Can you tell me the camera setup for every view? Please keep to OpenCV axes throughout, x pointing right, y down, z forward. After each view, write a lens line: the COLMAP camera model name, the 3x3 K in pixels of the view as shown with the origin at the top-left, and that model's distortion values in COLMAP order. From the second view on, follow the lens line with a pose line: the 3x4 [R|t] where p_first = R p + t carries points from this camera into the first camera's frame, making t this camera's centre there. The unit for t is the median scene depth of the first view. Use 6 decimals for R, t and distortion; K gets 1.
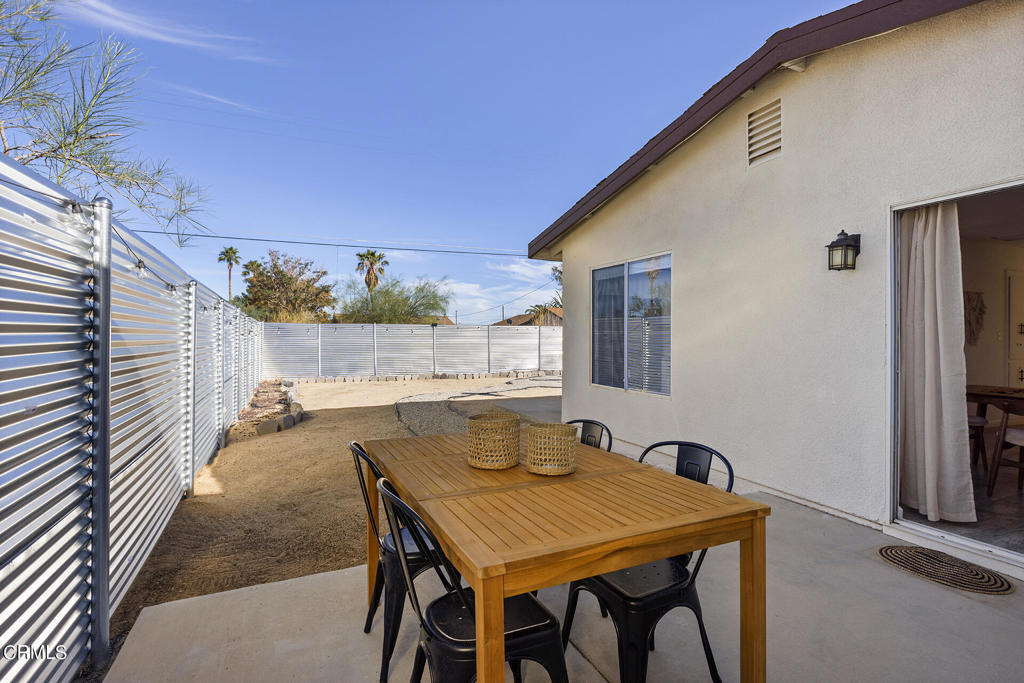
lens RADIAL K [[510.6, 0, 512.0], [0, 510.6, 341.5], [0, 0, 1]] dist [0.010605, -0.000314]
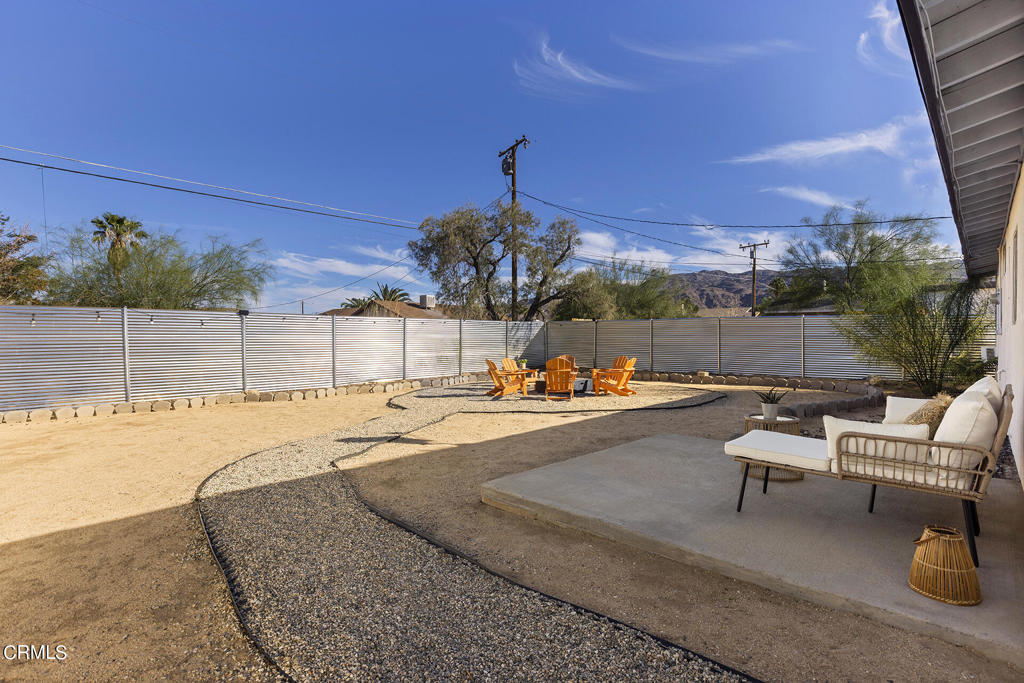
lens RADIAL K [[510.6, 0, 512.0], [0, 510.6, 341.5], [0, 0, 1]] dist [0.010605, -0.000314]
pose [[0.927061, -0.005138, 0.374875, -0.079170], [0.005069, 0.999986, 0.001169, 0.002945], [-0.374876, 0.000817, 0.927075, 0.289563]]
